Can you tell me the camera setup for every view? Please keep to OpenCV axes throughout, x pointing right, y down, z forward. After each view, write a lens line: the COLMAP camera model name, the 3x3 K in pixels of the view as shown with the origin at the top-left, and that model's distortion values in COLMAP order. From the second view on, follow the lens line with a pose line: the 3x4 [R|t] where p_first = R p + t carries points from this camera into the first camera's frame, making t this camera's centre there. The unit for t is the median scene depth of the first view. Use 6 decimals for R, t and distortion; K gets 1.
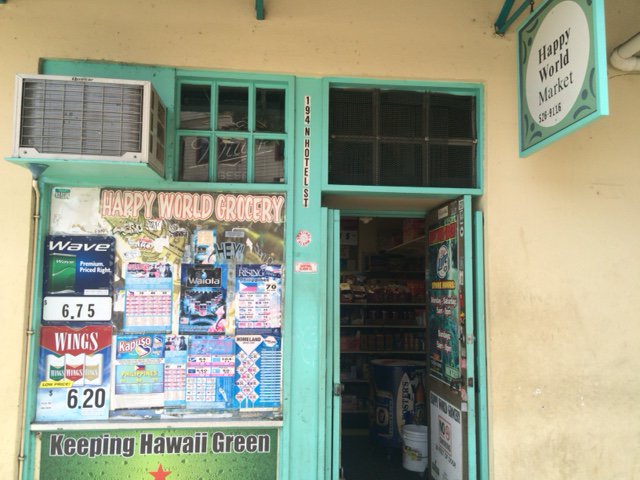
lens RADIAL K [[538.7, 0, 318.4], [0, 538.7, 240.7], [0, 0, 1]] dist [0.082415, -0.110143]
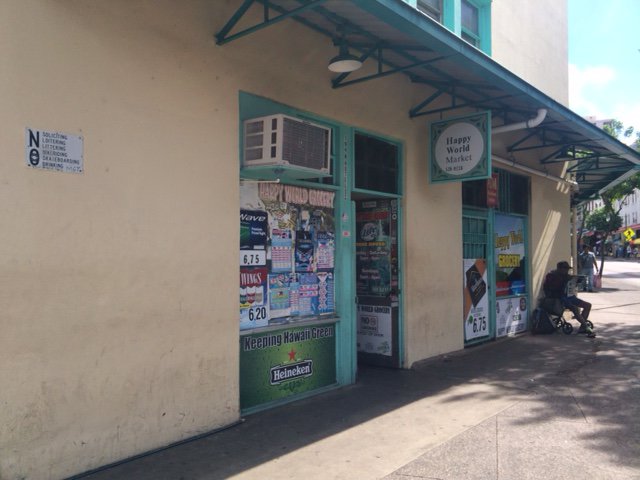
lens RADIAL K [[538.7, 0, 320.7], [0, 538.7, 241.2], [0, 0, 1]] dist [0.082415, -0.110143]
pose [[0.723295, 0.007399, 0.690500, -1.339958], [-0.053715, 0.997516, 0.045578, -0.003126], [-0.688447, -0.070056, 0.721895, -0.238872]]
